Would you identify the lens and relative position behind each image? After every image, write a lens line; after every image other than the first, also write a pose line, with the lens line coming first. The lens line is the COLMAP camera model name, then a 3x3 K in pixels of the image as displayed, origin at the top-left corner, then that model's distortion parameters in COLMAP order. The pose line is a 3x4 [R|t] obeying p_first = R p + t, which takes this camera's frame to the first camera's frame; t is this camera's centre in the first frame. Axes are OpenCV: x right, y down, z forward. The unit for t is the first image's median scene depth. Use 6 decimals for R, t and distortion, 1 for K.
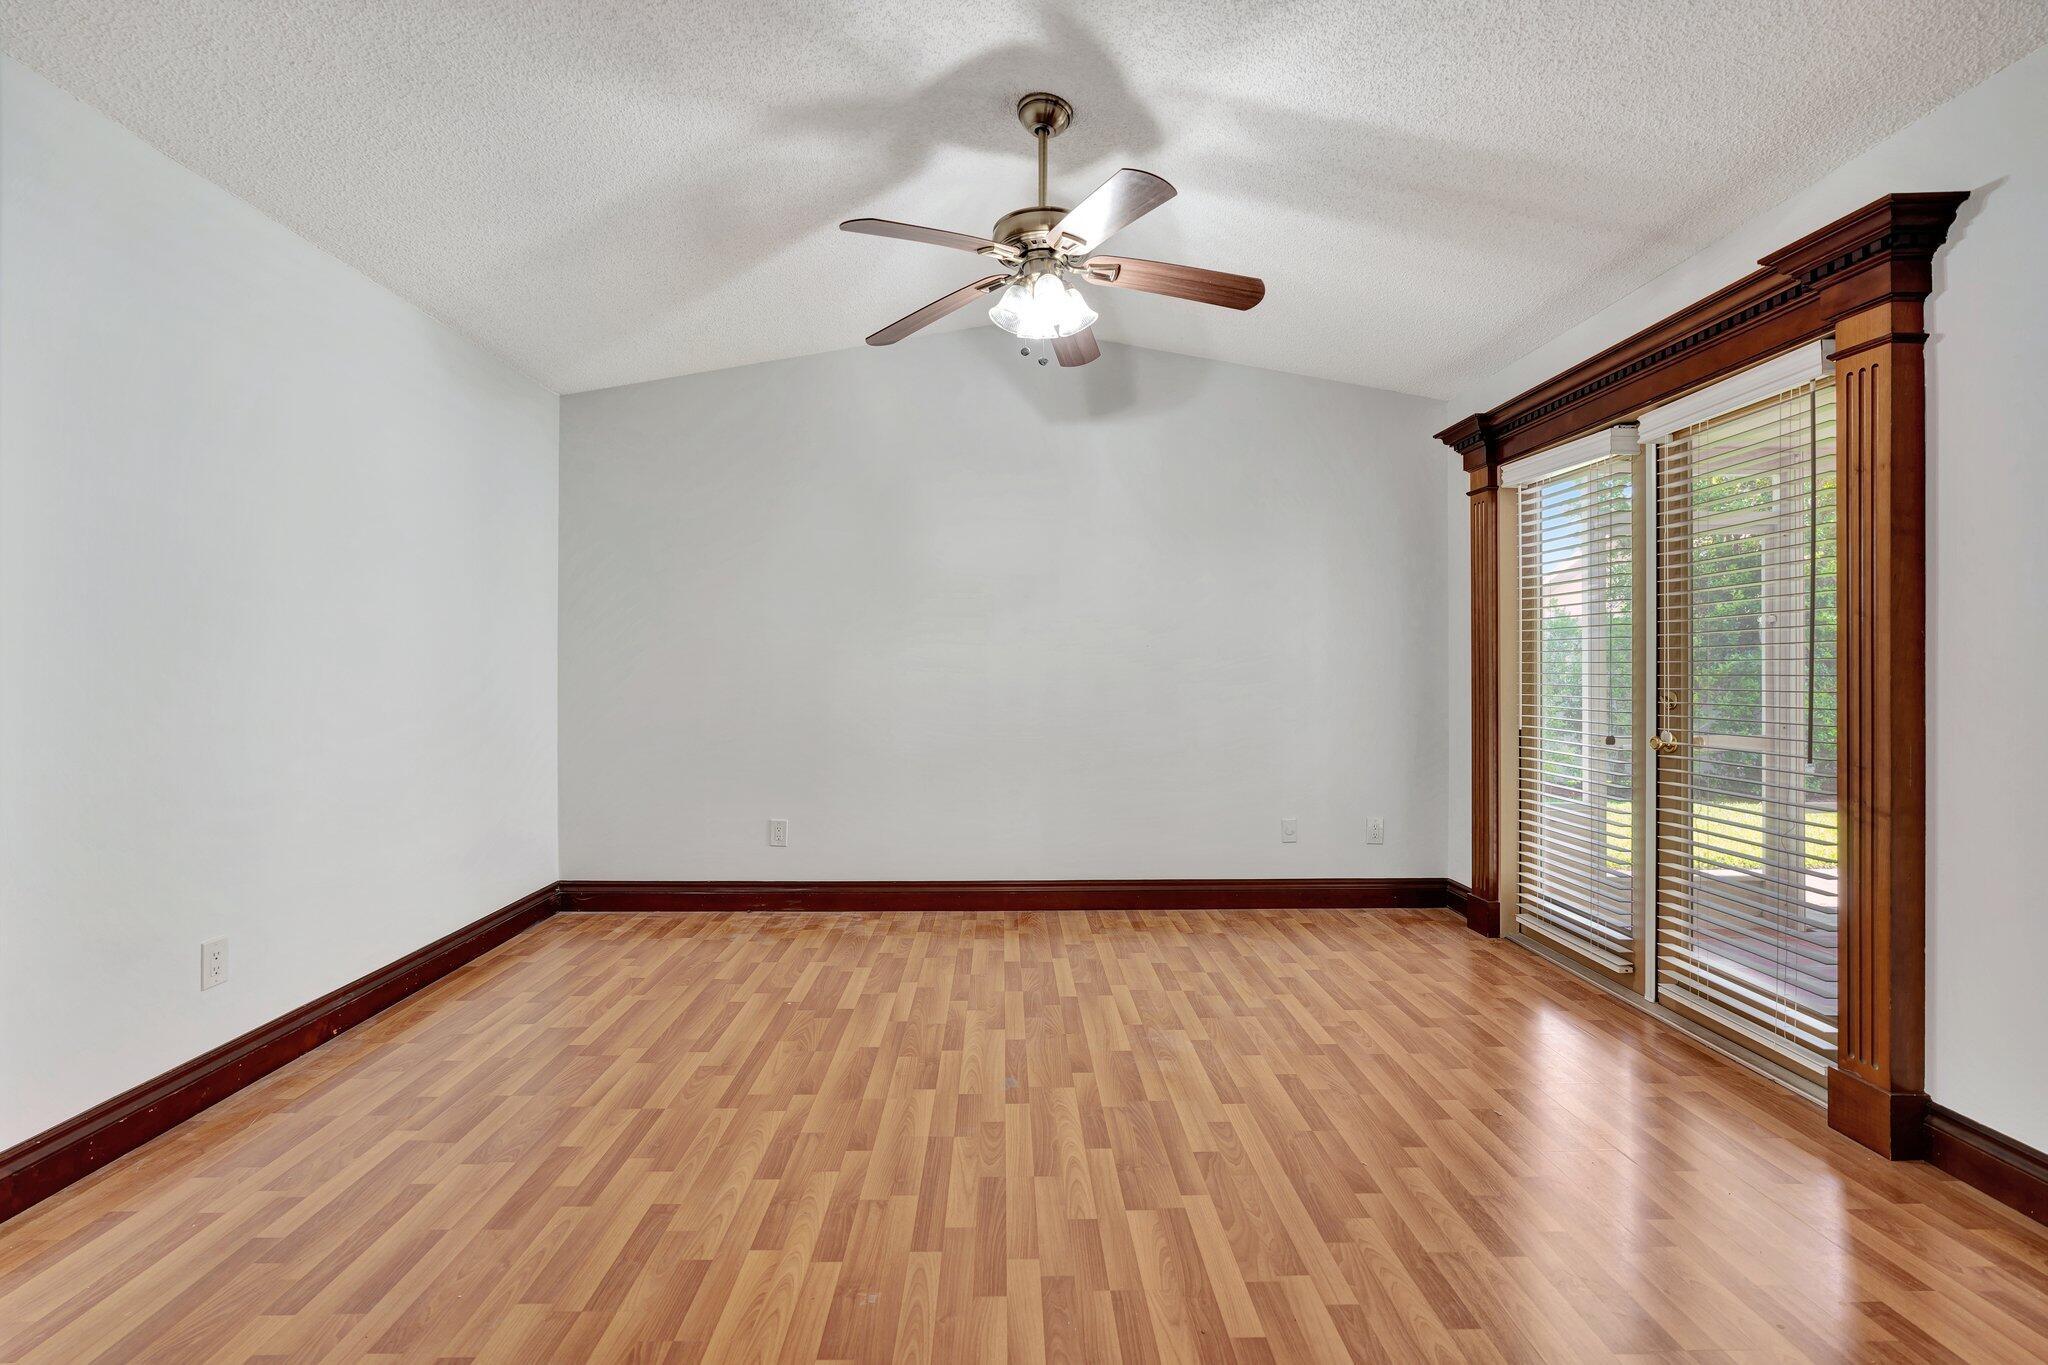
lens RADIAL K [[925.2, 0, 1017.0], [0, 925.2, 661.8], [0, 0, 1]] dist [-0.013327, 0.005998]
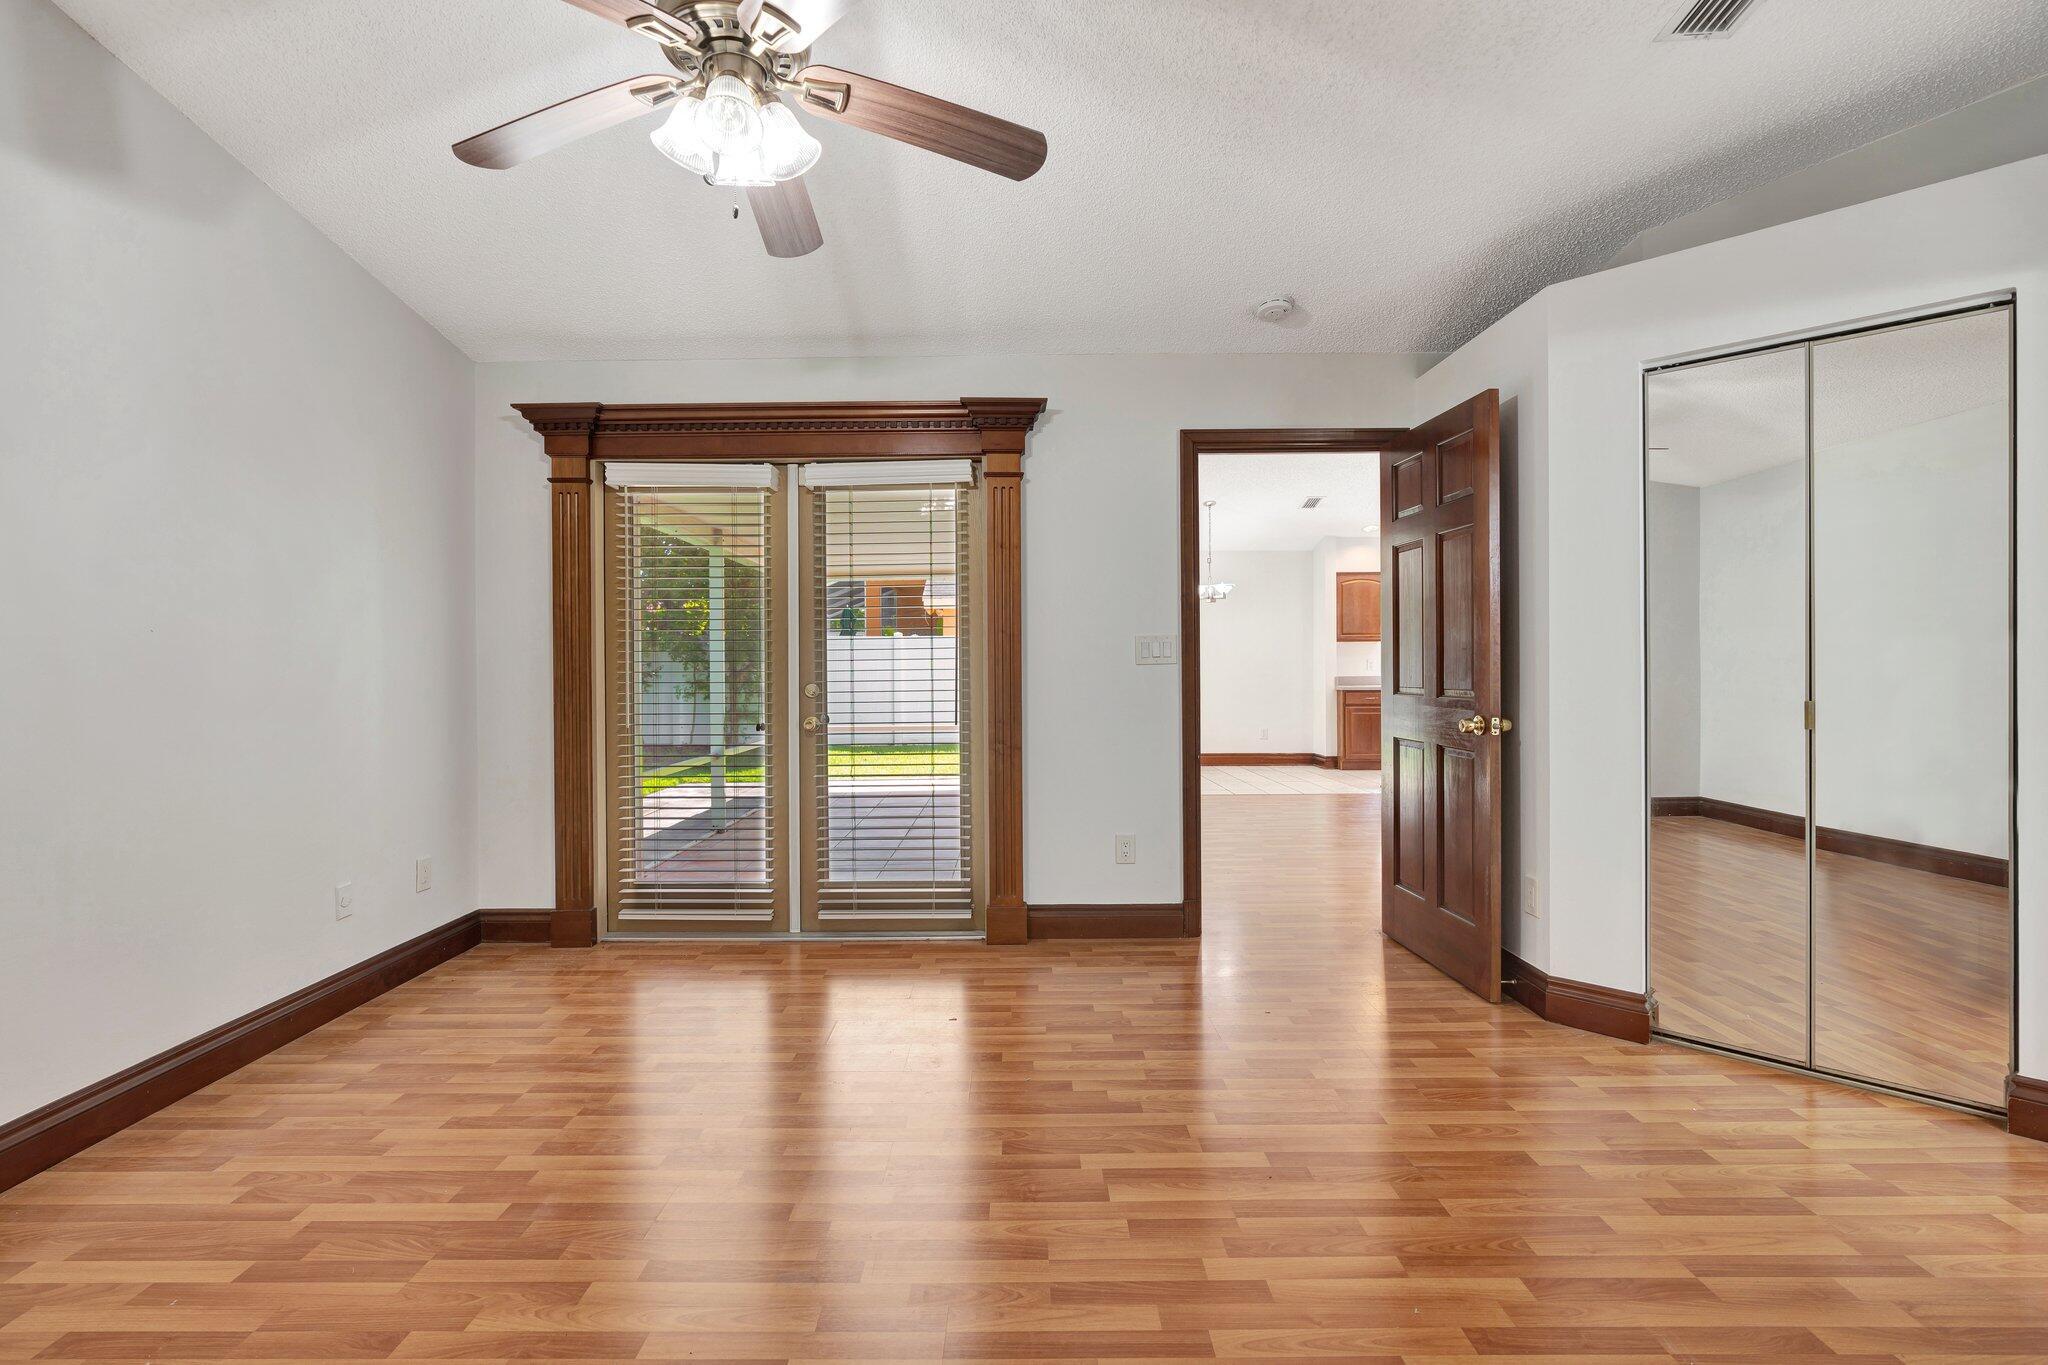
lens RADIAL K [[925.2, 0, 1016.8], [0, 925.2, 657.1], [0, 0, 1]] dist [-0.013327, 0.005998]
pose [[0.022438, 0.006209, 0.999729, -0.698294], [0.001160, 0.999980, -0.006237, 0.004583], [-0.999748, 0.001300, 0.022430, 0.839875]]
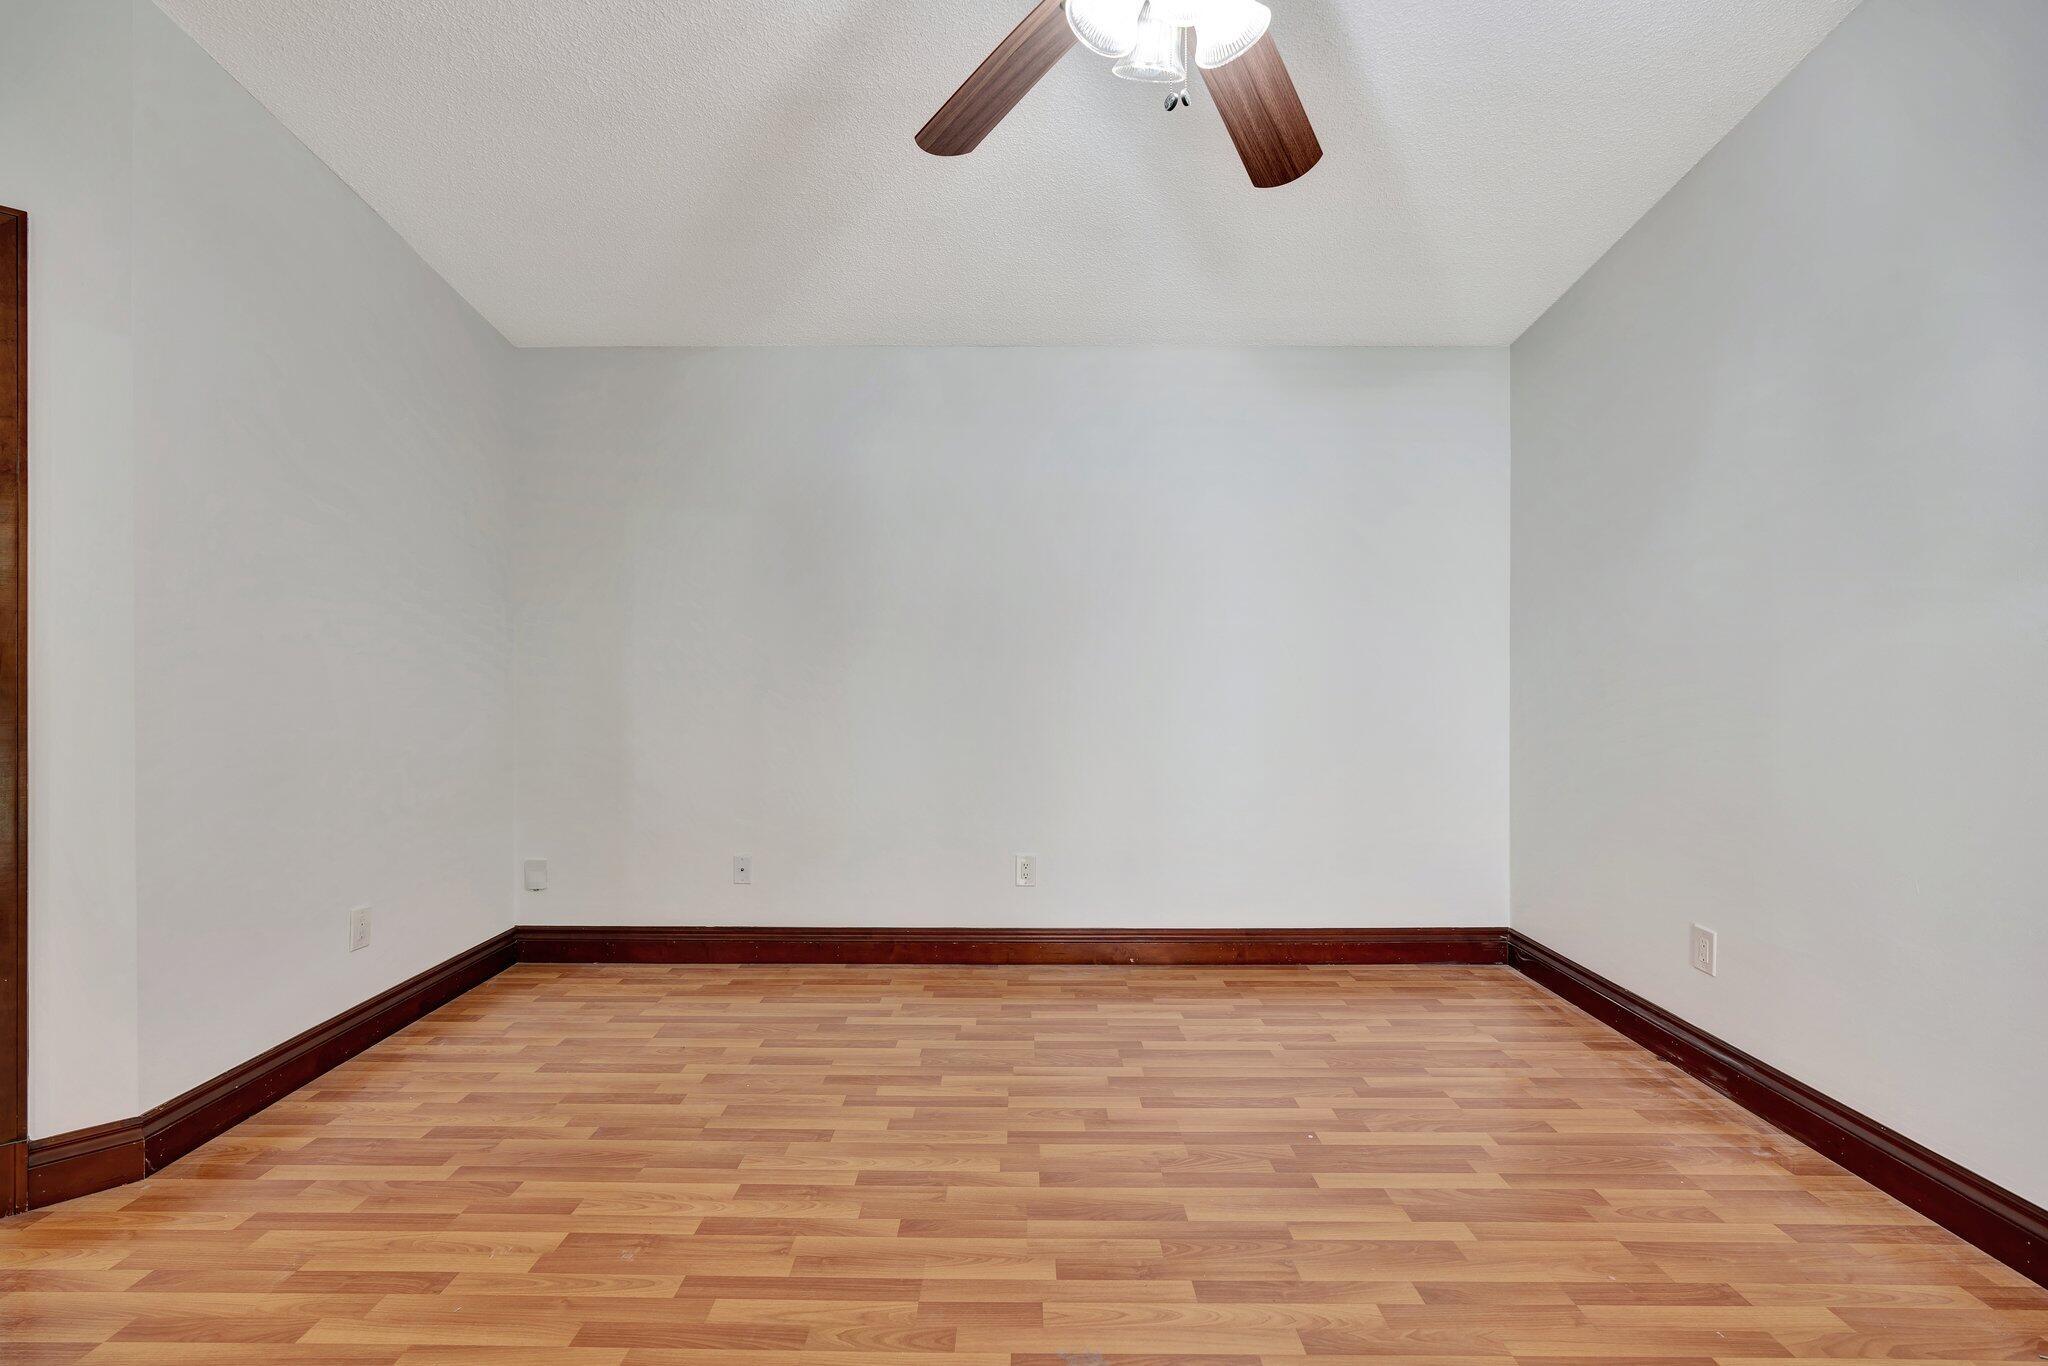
lens RADIAL K [[925.2, 0, 1012.7], [0, 925.2, 672.0], [0, 0, 1]] dist [-0.013327, 0.005998]
pose [[-0.026890, -0.000799, -0.999638, 0.607504], [0.004918, 0.999987, -0.000931, 0.007315], [0.999626, -0.004941, -0.026886, 0.993101]]
